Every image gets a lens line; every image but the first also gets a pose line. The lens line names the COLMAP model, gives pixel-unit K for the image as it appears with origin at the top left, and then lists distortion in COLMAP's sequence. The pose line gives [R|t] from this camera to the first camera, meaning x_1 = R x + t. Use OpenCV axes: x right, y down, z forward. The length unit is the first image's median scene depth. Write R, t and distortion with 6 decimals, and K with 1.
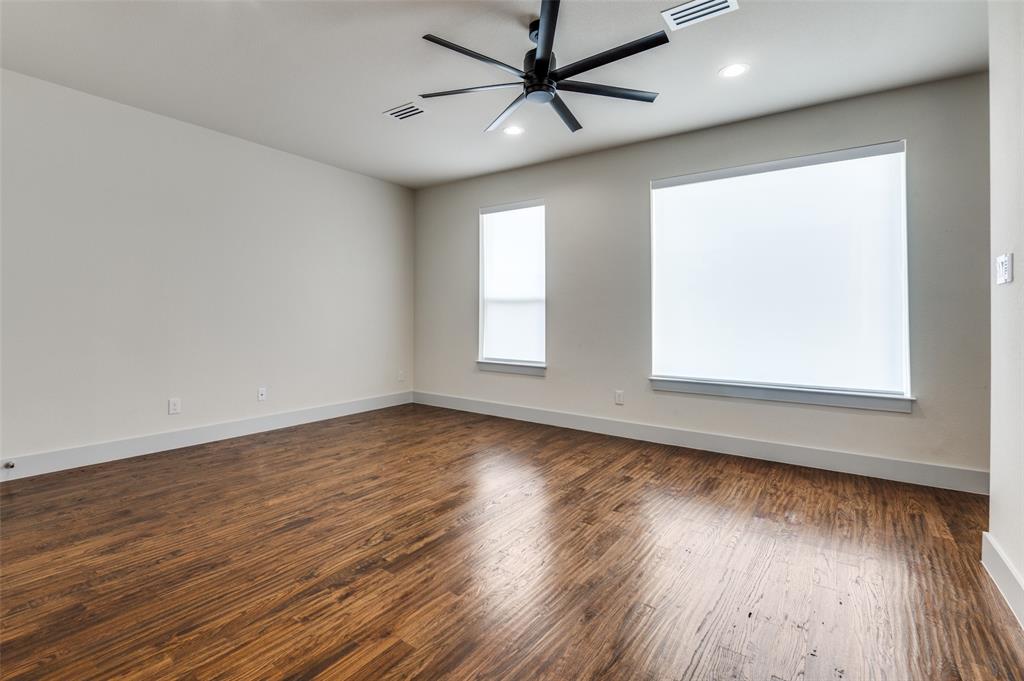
lens RADIAL K [[460.9, 0, 507.0], [0, 460.9, 317.2], [0, 0, 1]] dist [-0.004769, -0.001296]
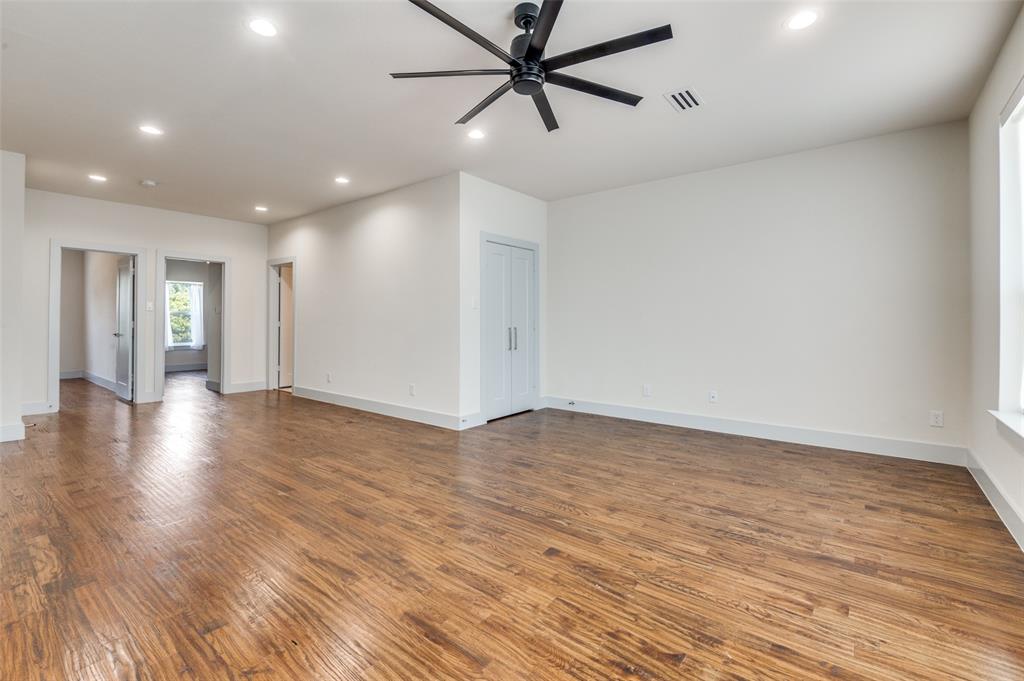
lens RADIAL K [[461.1, 0, 512.6], [0, 461.1, 320.9], [0, 0, 1]] dist [-0.000603, -0.001249]
pose [[-0.059461, -0.007561, -0.998202, 0.795243], [0.001827, 0.999969, -0.007683, 0.001126], [0.998229, -0.002281, -0.059445, 0.823050]]
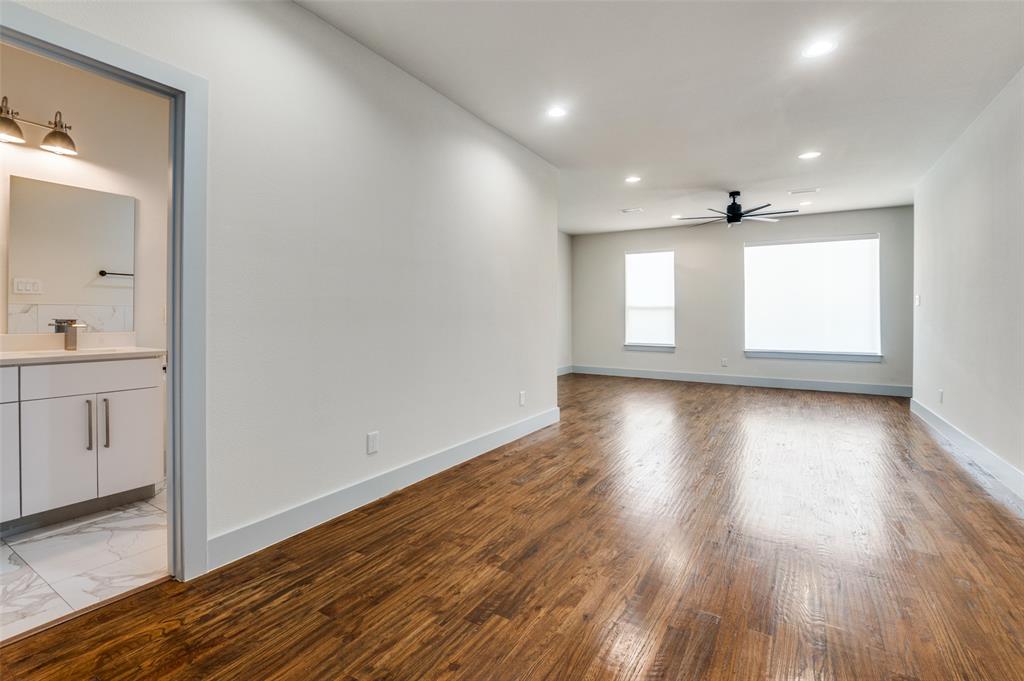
lens RADIAL K [[461.1, 0, 512.6], [0, 461.1, 320.9], [0, 0, 1]] dist [-0.000603, -0.001249]
pose [[0.997228, -0.005521, 0.074200, -0.975693], [0.004725, 0.999929, 0.010904, -0.012659], [-0.074255, -0.010524, 0.997184, -0.995159]]
